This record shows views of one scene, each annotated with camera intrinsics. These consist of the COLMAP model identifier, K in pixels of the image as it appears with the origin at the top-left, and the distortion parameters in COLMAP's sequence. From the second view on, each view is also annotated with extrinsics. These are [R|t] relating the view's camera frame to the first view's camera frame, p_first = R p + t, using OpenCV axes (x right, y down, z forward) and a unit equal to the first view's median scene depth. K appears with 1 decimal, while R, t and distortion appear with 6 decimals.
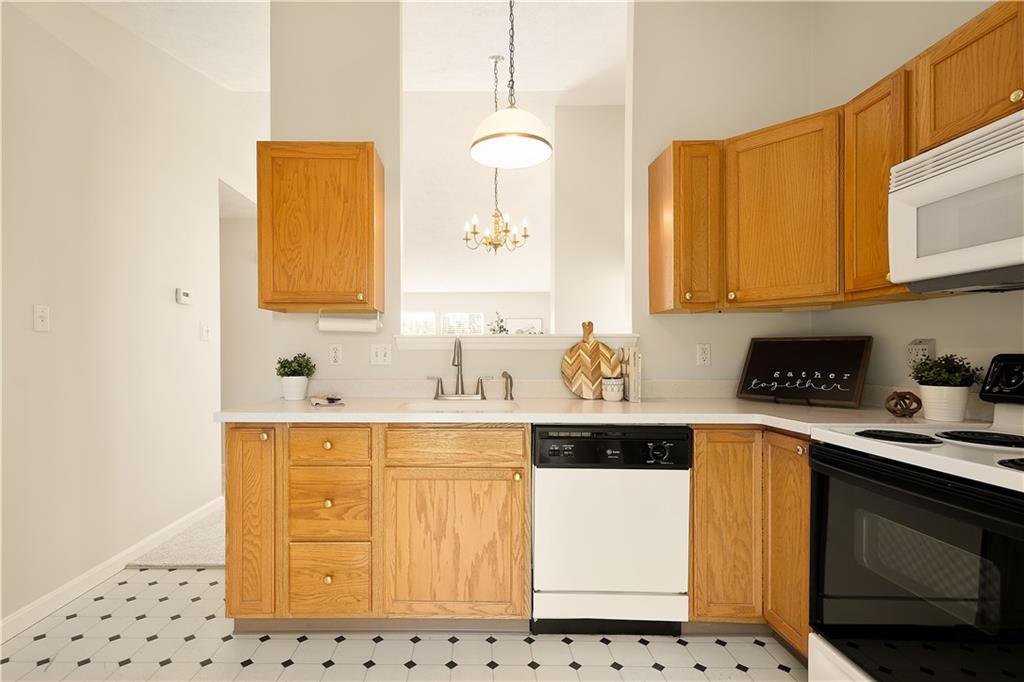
lens RADIAL K [[467.0, 0, 501.9], [0, 467.0, 358.9], [0, 0, 1]] dist [0.012870, -0.002010]
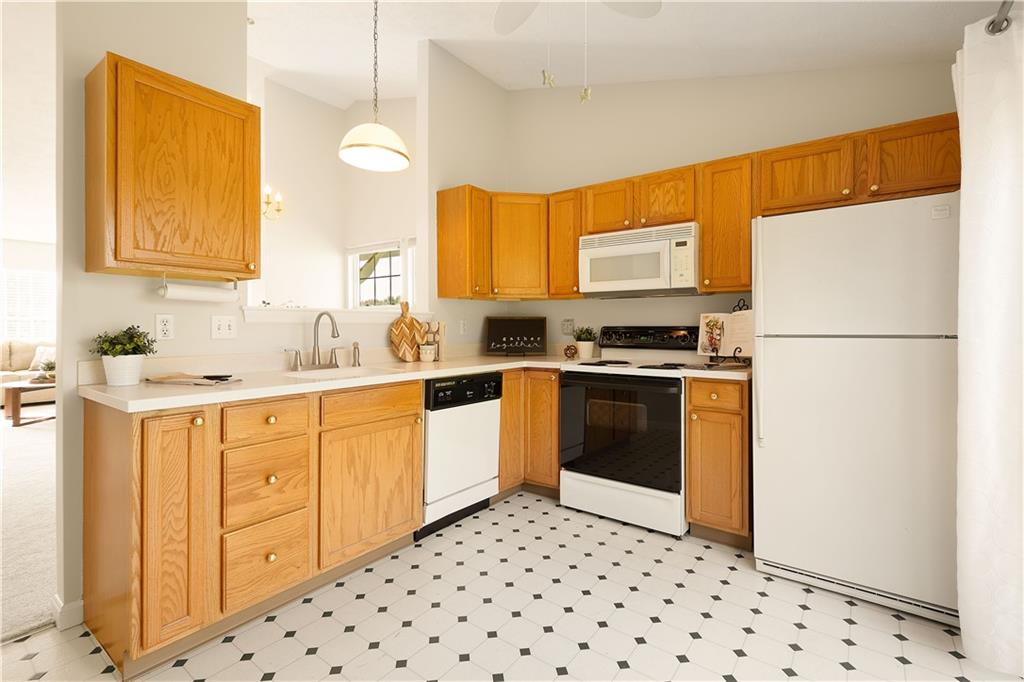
lens RADIAL K [[467.0, 0, 512.0], [0, 467.0, 330.2], [0, 0, 1]] dist [0.012870, -0.002010]
pose [[0.591915, -0.006191, 0.805977, -0.809248], [0.009263, 0.999957, 0.000879, 0.000698], [-0.805947, 0.006945, 0.591947, 0.011371]]
